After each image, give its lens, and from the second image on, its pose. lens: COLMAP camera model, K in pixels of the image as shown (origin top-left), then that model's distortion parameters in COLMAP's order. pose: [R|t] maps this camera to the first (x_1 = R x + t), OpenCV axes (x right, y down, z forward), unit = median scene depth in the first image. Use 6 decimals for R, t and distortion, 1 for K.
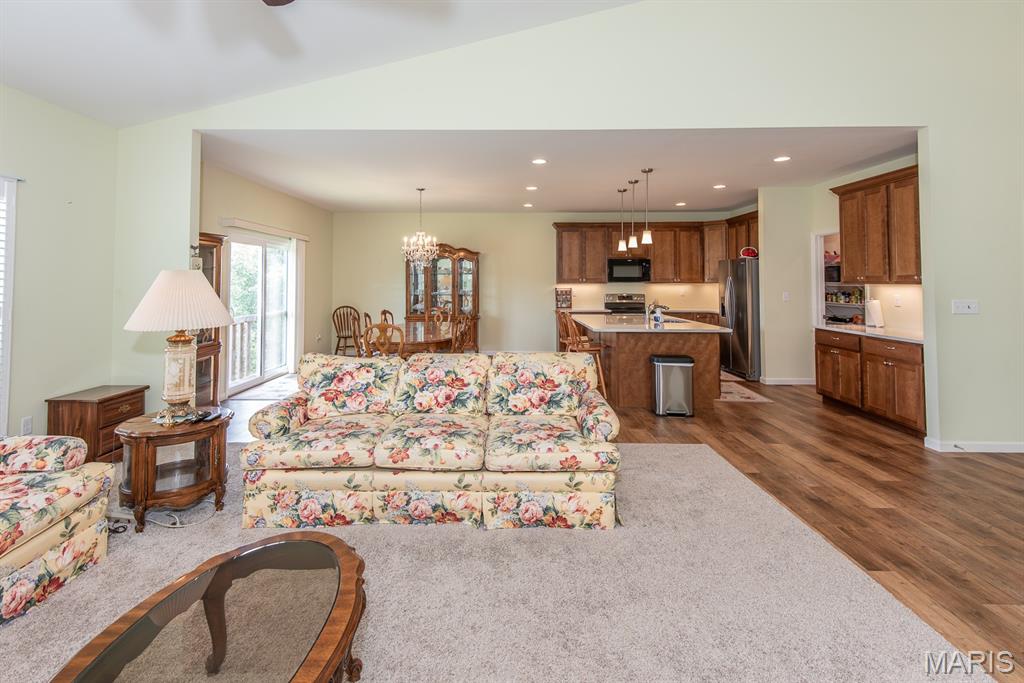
lens RADIAL K [[483.7, 0, 511.3], [0, 483.7, 263.9], [0, 0, 1]] dist [0.017065, -0.005273]
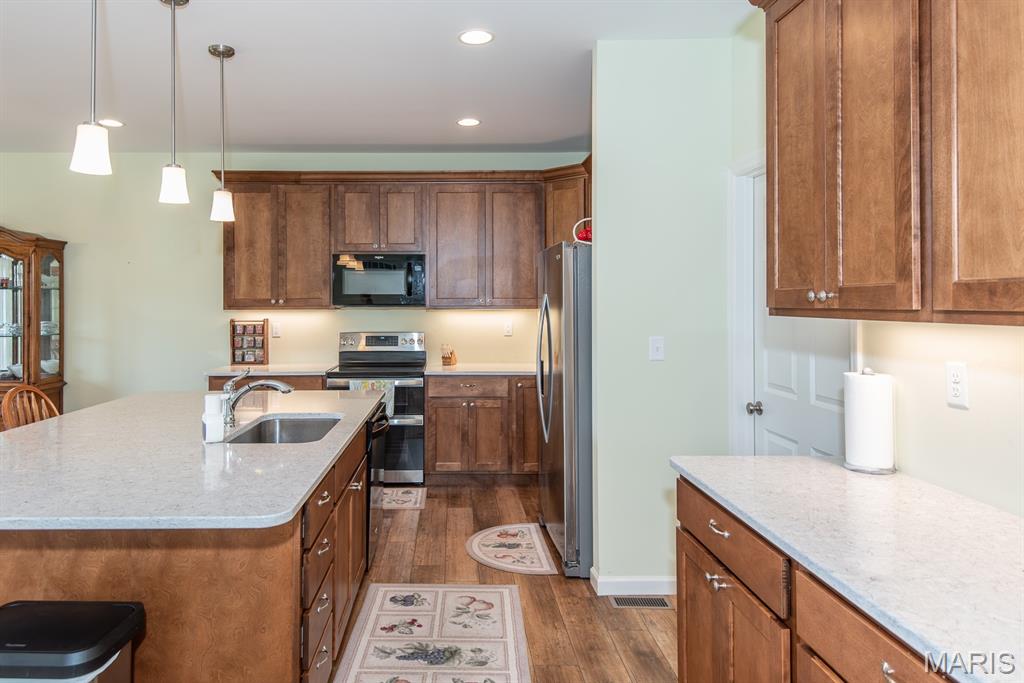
lens RADIAL K [[661.0, 0, 452.3], [0, 661.0, 301.5], [0, 0, 1]] dist [0.024272, -0.000418]
pose [[0.999501, -0.004574, -0.031267, 0.557508], [0.005725, 0.999306, 0.036810, 0.019062], [0.031077, -0.036970, 0.998833, 0.671202]]
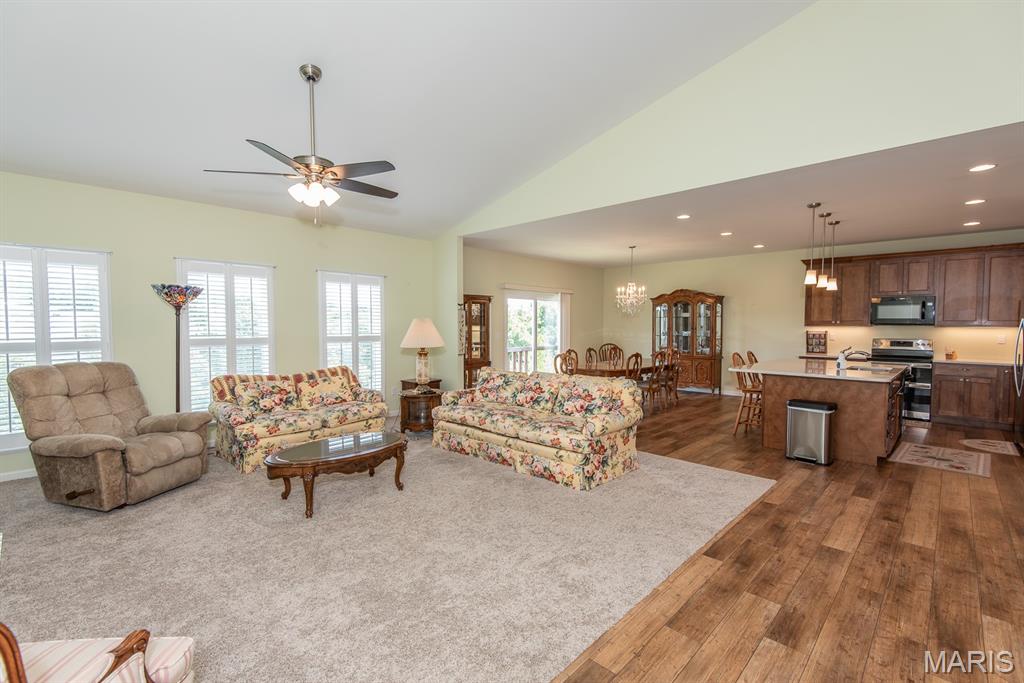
lens RADIAL K [[483.7, 0, 517.8], [0, 483.7, 341.9], [0, 0, 1]] dist [0.017065, -0.005273]
pose [[0.722395, 0.027104, -0.690949, 0.586708], [0.024207, 0.997628, 0.064442, -0.004810], [0.691056, -0.063278, 0.720026, -0.092230]]
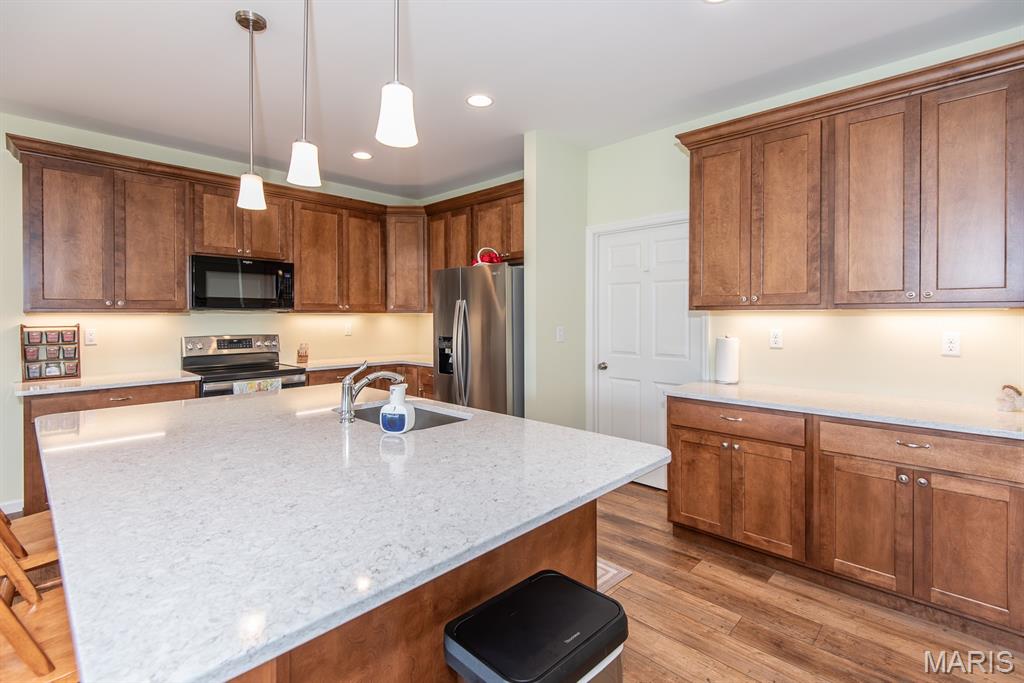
lens RADIAL K [[483.7, 0, 510.0], [0, 483.7, 317.3], [0, 0, 1]] dist [0.017065, -0.005273]
pose [[0.706201, -0.005009, 0.707993, 0.159051], [-0.024727, 0.999190, 0.031734, 0.040527], [-0.707579, -0.039917, 0.705506, 0.843662]]
